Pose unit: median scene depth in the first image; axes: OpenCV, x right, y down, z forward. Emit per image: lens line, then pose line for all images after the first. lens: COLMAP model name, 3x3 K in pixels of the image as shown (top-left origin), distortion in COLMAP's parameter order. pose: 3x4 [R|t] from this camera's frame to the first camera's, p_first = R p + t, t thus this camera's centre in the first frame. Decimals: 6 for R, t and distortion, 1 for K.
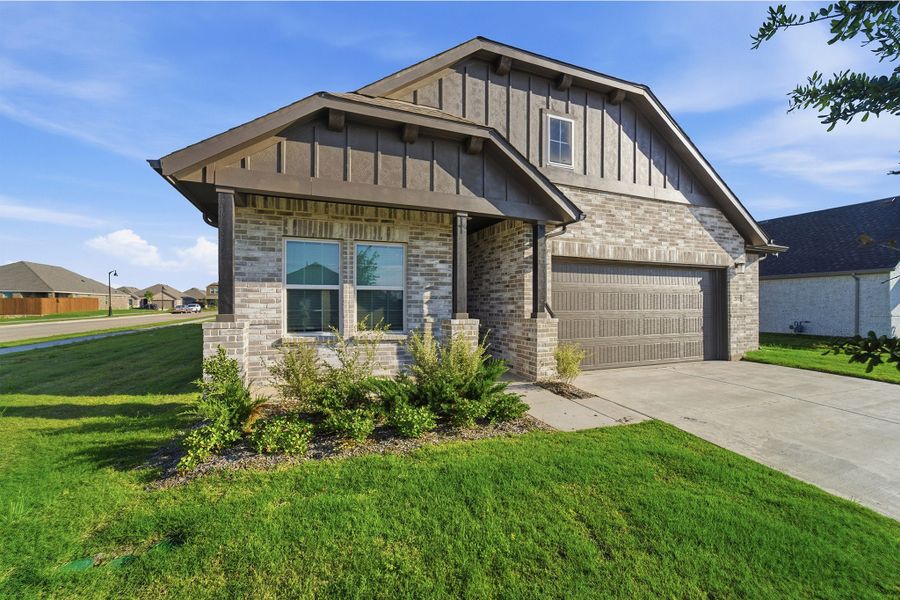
lens RADIAL K [[368.6, 0, 452.7], [0, 368.6, 303.9], [0, 0, 1]] dist [-0.000780, -0.000005]
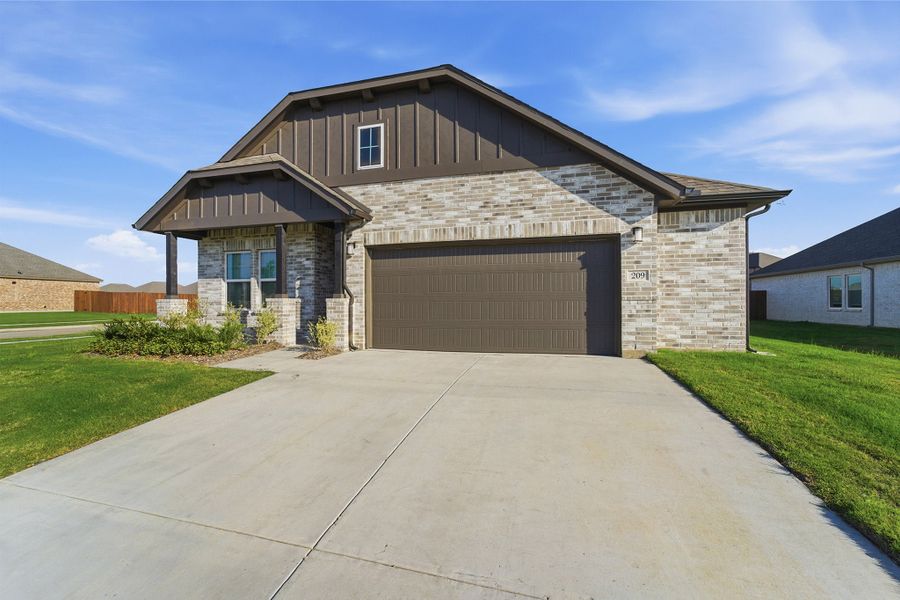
lens RADIAL K [[368.6, 0, 452.7], [0, 368.6, 303.9], [0, 0, 1]] dist [-0.000780, -0.000005]
pose [[0.797791, -0.002541, -0.602929, 1.240693], [0.005654, 0.999979, 0.003266, 0.052547], [0.602908, -0.006015, 0.797788, 0.239038]]
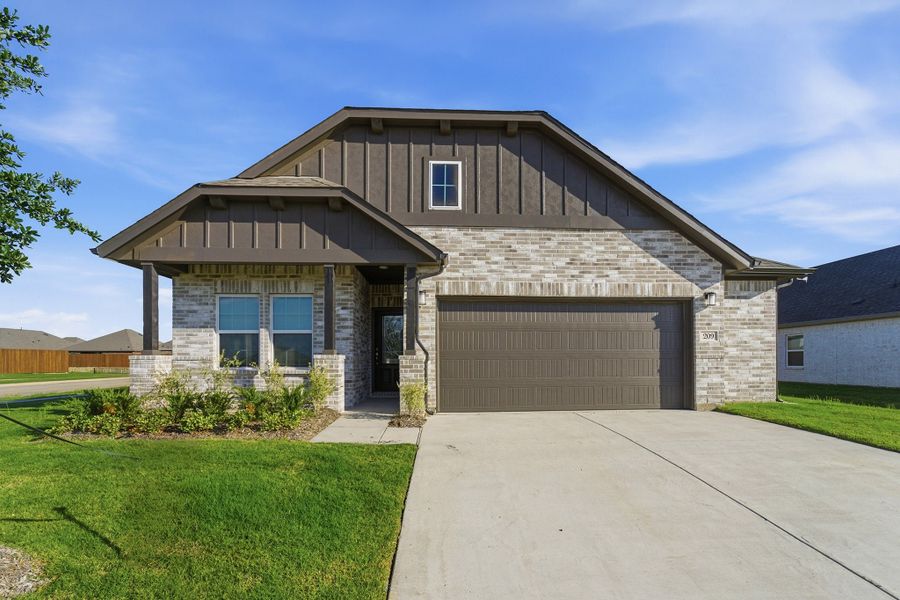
lens RADIAL K [[374.9, 0, 450.2], [0, 374.9, 360.6], [0, 0, 1]] dist [-0.001570, 0.000048]
pose [[0.941396, -0.002888, -0.337291, 0.684525], [0.004089, 0.999988, 0.002850, 0.049152], [0.337278, -0.004062, 0.941396, 0.016481]]
